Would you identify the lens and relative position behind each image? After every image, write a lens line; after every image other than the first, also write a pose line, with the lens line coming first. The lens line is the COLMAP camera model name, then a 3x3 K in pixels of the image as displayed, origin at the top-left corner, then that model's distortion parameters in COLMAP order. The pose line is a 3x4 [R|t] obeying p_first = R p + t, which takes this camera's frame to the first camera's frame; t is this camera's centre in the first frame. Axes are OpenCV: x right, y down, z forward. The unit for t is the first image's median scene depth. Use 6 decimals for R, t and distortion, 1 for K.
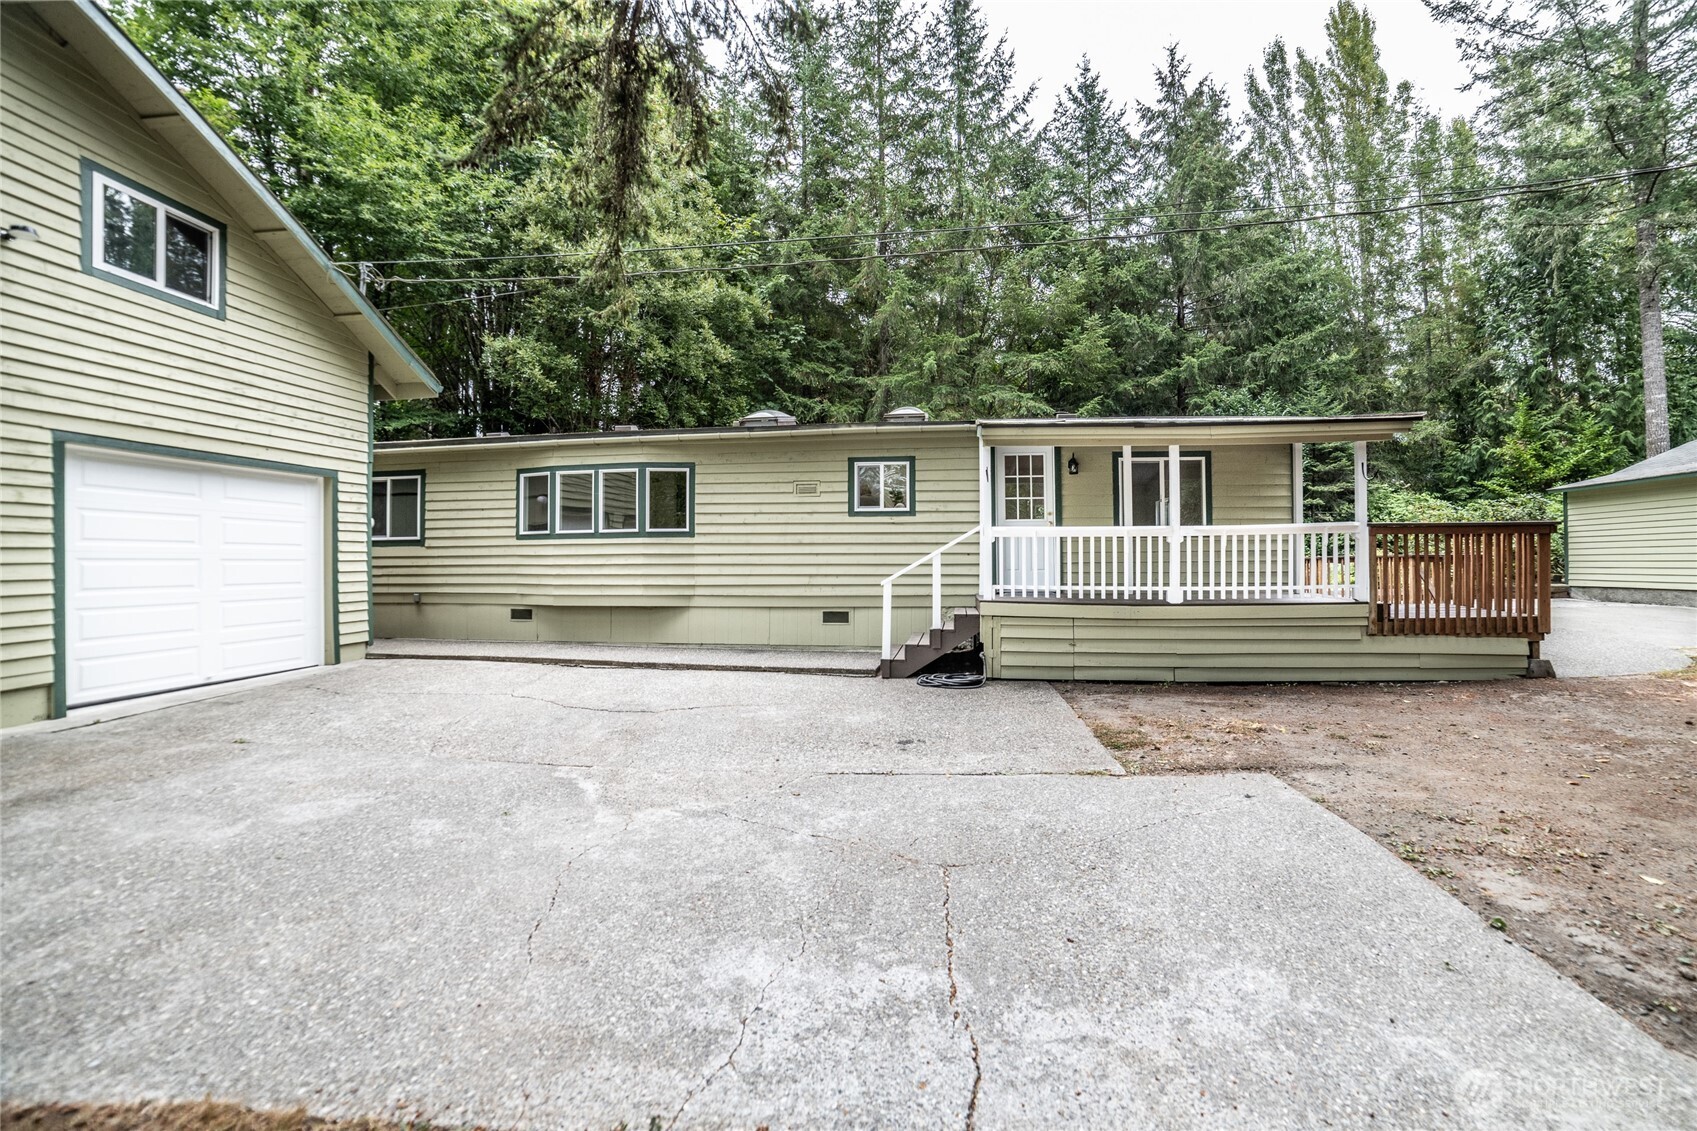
lens RADIAL K [[702.6, 0, 856.8], [0, 702.6, 563.3], [0, 0, 1]] dist [-0.110158, 0.042542]
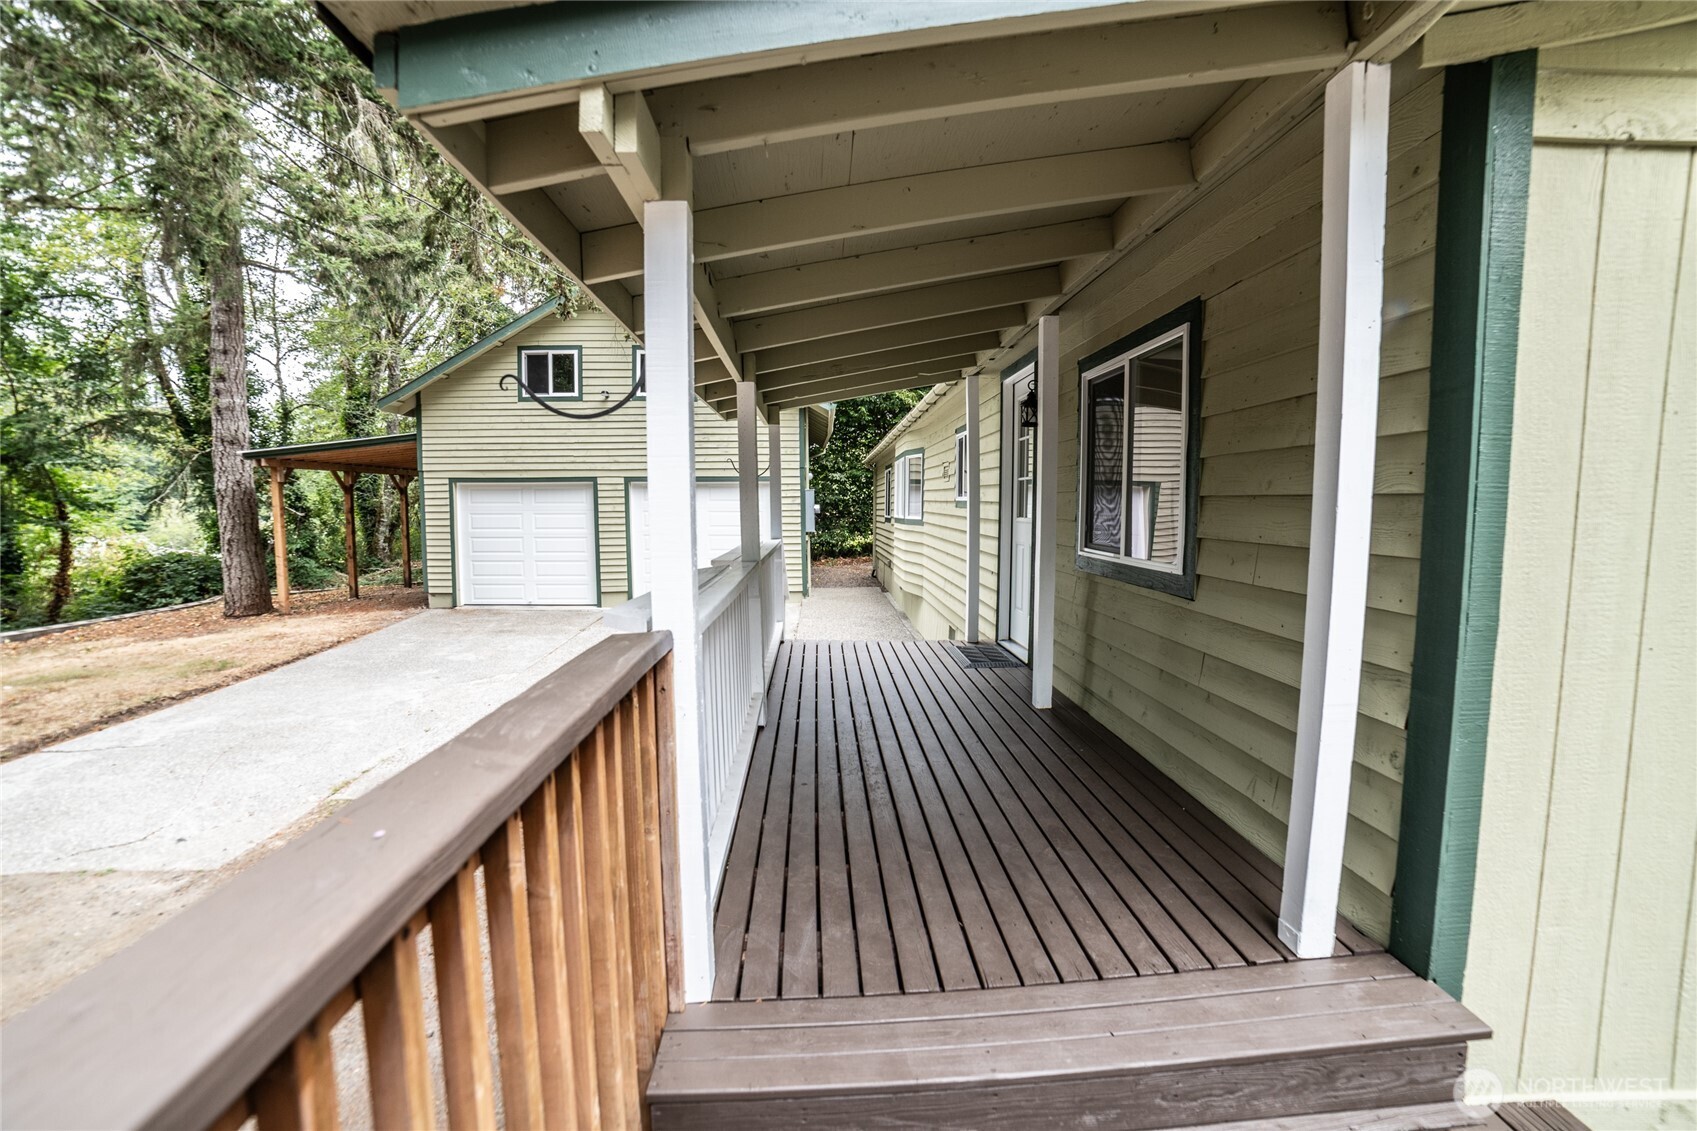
lens RADIAL K [[702.6, 0, 856.8], [0, 702.6, 563.3], [0, 0, 1]] dist [-0.110158, 0.042542]
pose [[0.205527, 0.089229, -0.974575, 1.480779], [0.001122, 0.995813, 0.091410, -0.152538], [0.978651, -0.019880, 0.204566, 1.541873]]
